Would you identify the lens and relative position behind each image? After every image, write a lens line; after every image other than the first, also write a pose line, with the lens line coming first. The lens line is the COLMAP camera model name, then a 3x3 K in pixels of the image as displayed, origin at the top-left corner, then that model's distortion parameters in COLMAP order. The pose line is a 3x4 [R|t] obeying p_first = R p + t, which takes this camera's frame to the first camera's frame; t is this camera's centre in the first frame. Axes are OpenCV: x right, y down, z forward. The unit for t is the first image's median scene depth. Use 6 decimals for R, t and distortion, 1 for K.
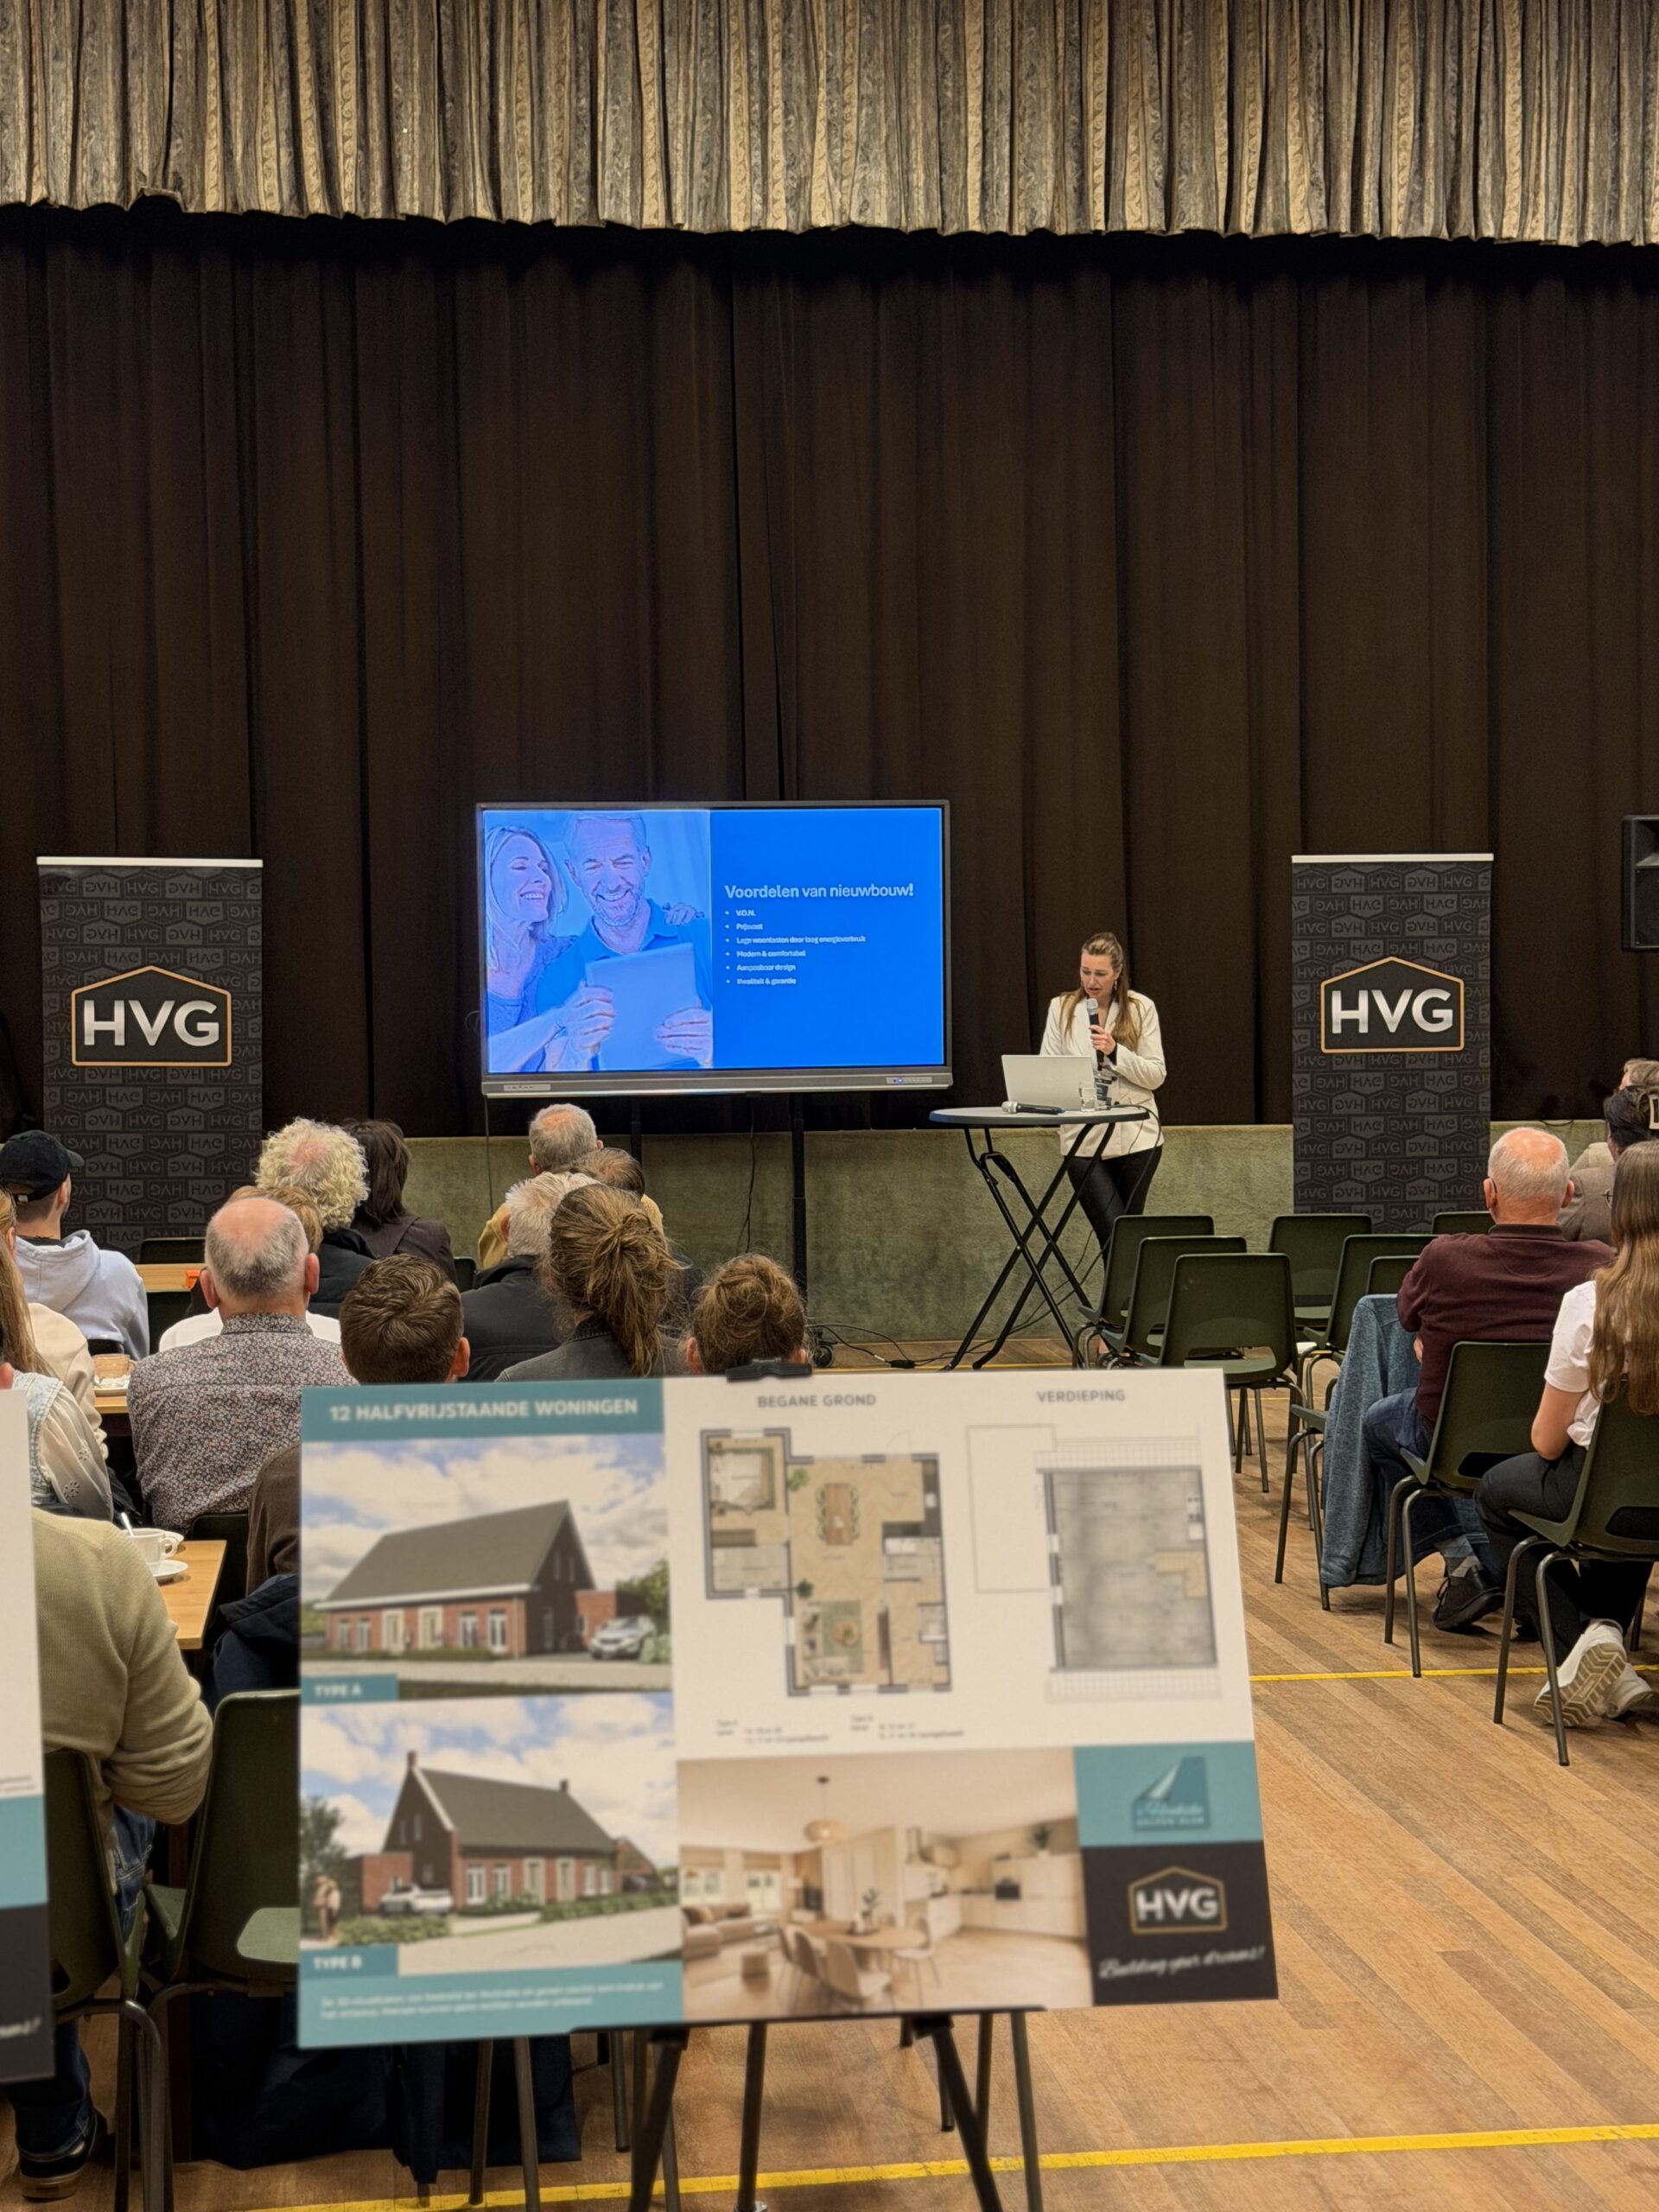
lens RADIAL K [[3434.5, 0, 829.5], [0, 3434.5, 1106.0], [0, 0, 1]] dist [0.194020, -0.536134]
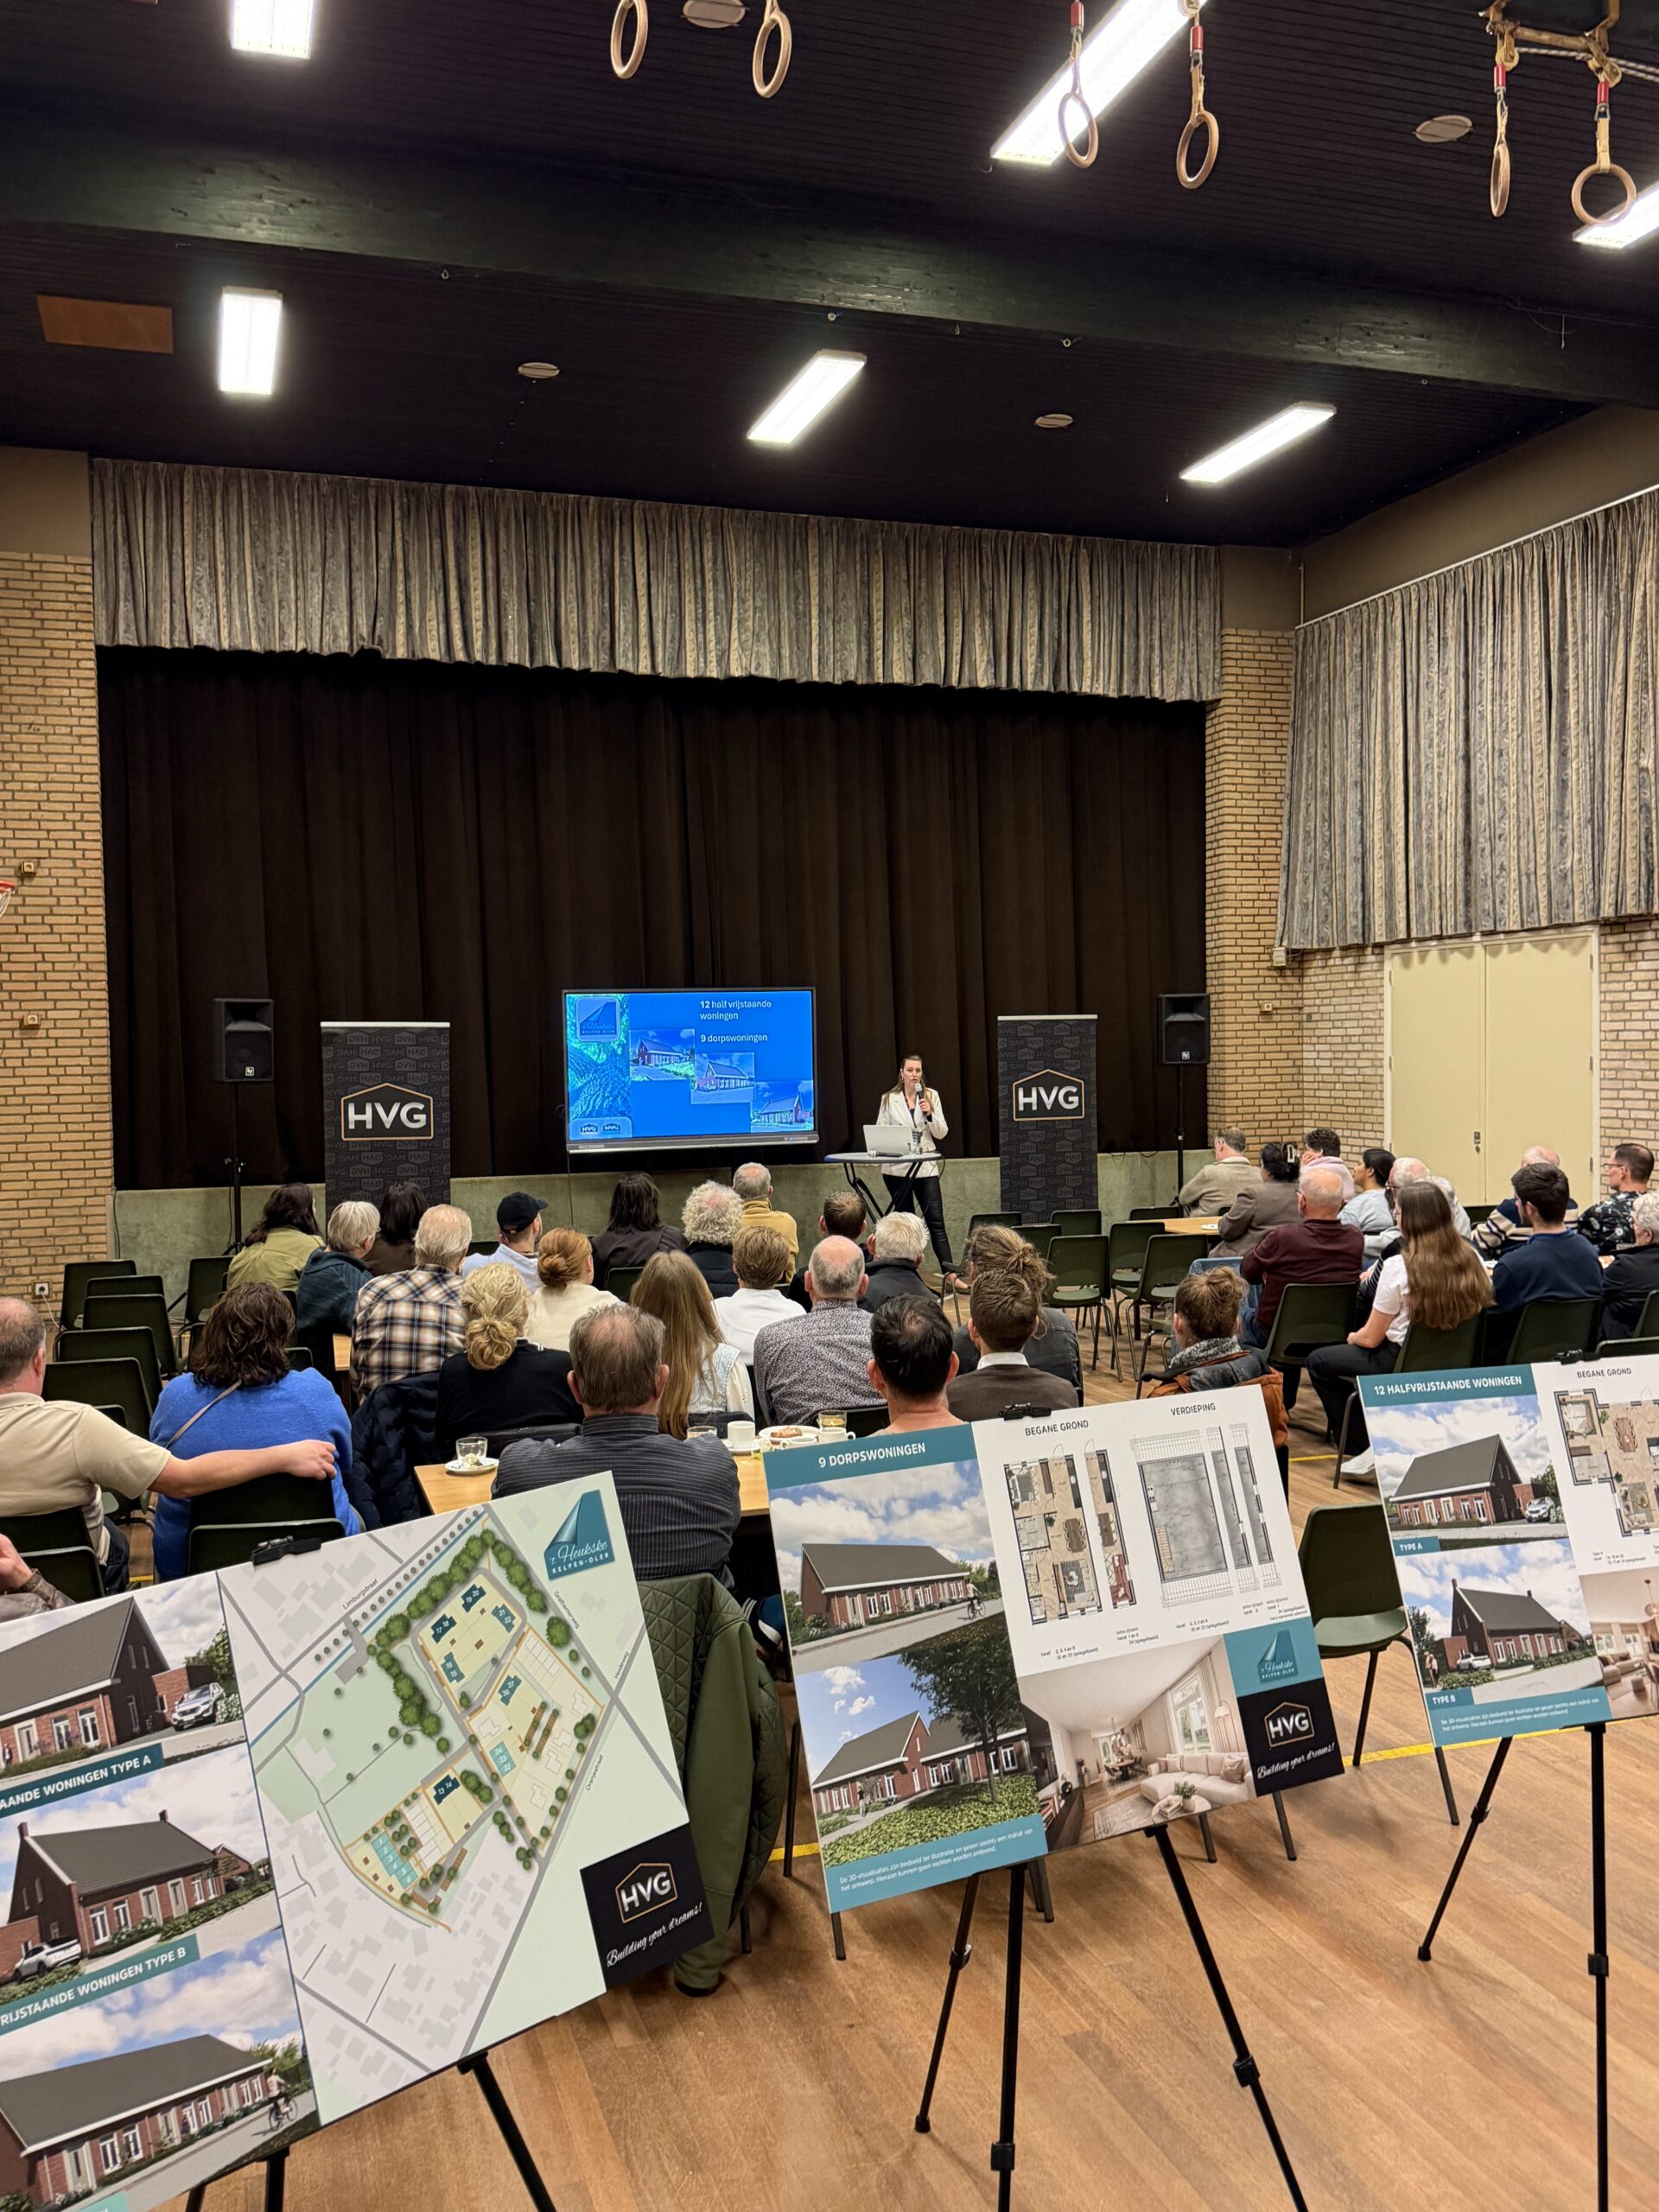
lens RADIAL K [[1850.3, 0, 822.3], [0, 1850.3, 1114.0], [0, 0, 1]] dist [0.131138, -0.254780]
pose [[0.983414, -0.015379, 0.180720, -0.139582], [0.017217, 0.999815, -0.008606, -0.011893], [-0.180555, 0.011575, 0.983497, 0.021890]]
